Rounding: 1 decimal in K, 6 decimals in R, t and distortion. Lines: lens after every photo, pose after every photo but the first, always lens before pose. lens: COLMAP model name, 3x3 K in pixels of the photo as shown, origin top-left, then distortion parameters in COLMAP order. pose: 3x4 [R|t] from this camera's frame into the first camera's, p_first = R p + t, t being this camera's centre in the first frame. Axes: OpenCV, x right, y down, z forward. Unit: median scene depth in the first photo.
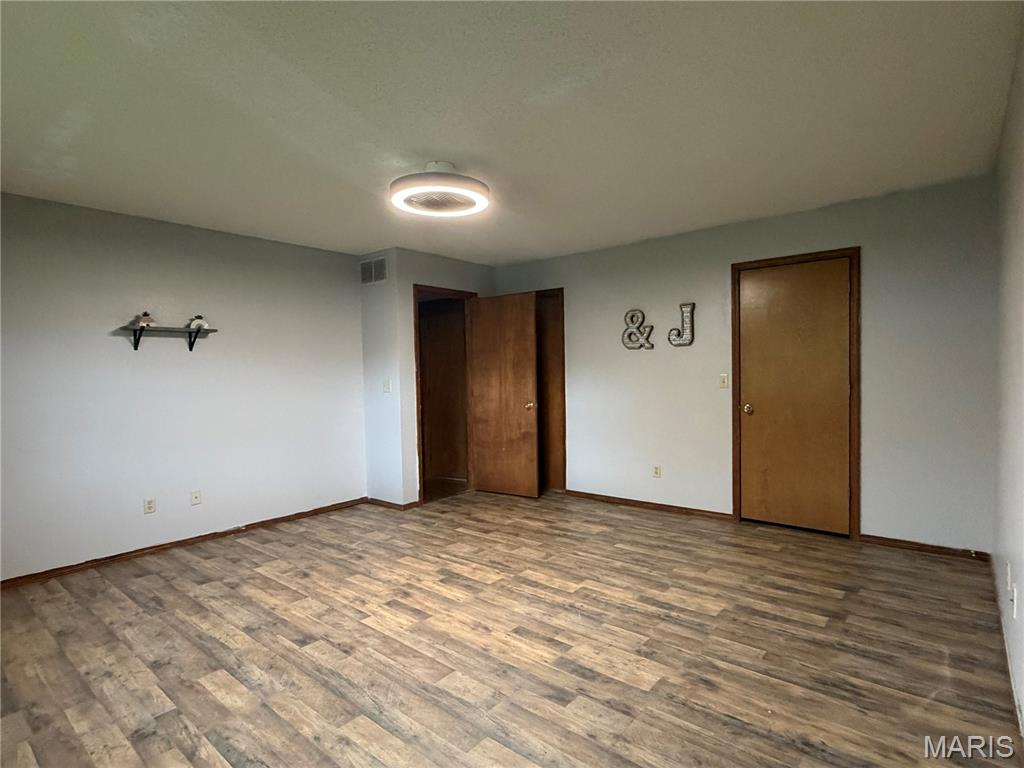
lens RADIAL K [[539.6, 0, 508.6], [0, 539.6, 386.5], [0, 0, 1]] dist [-0.000209, -0.000227]
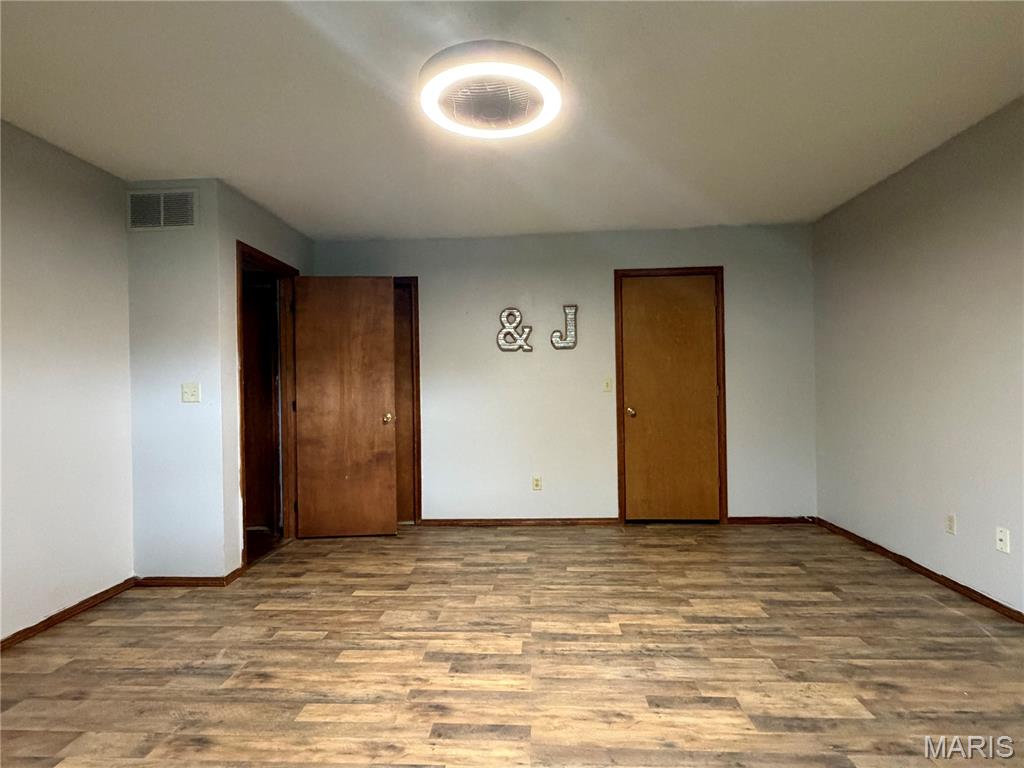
lens RADIAL K [[539.6, 0, 508.6], [0, 539.6, 386.5], [0, 0, 1]] dist [-0.000209, -0.000227]
pose [[0.803074, 0.006965, 0.595839, -0.410160], [0.022082, 0.998897, -0.041438, 0.036522], [-0.595470, 0.046436, 0.802034, 0.363697]]
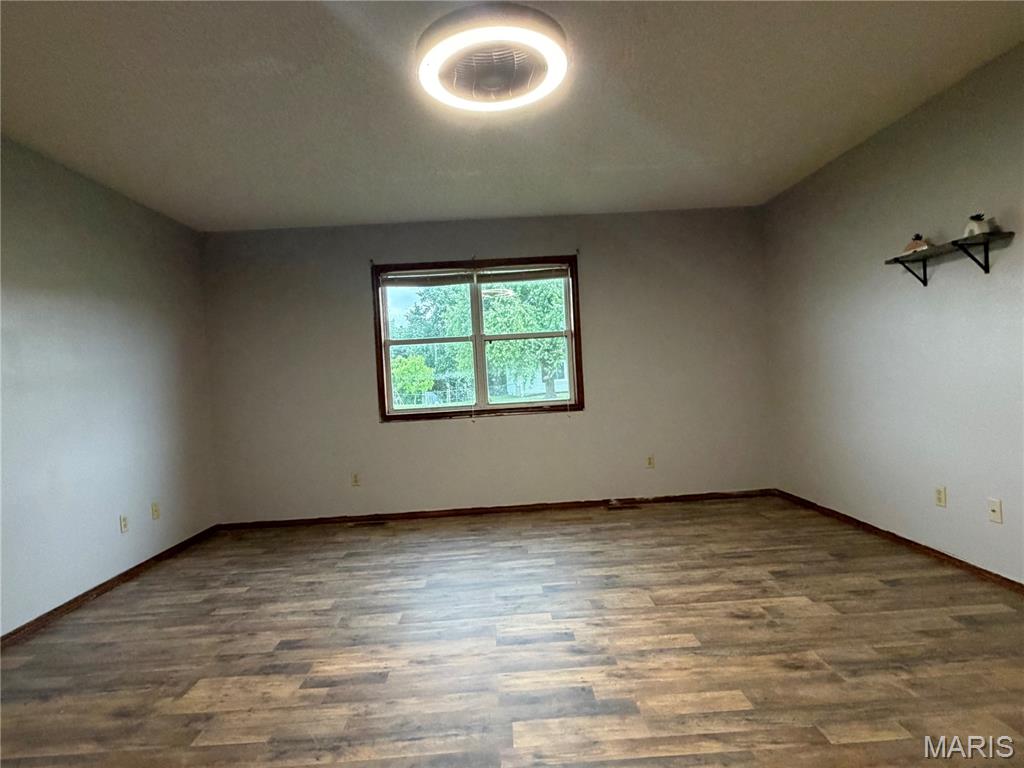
lens RADIAL K [[539.6, 0, 508.6], [0, 539.6, 386.5], [0, 0, 1]] dist [-0.000209, -0.000227]
pose [[-0.747476, 0.073373, -0.660225, 0.255730], [0.050154, 0.997278, 0.054048, 0.002819], [0.662393, 0.007287, -0.749121, 1.203204]]
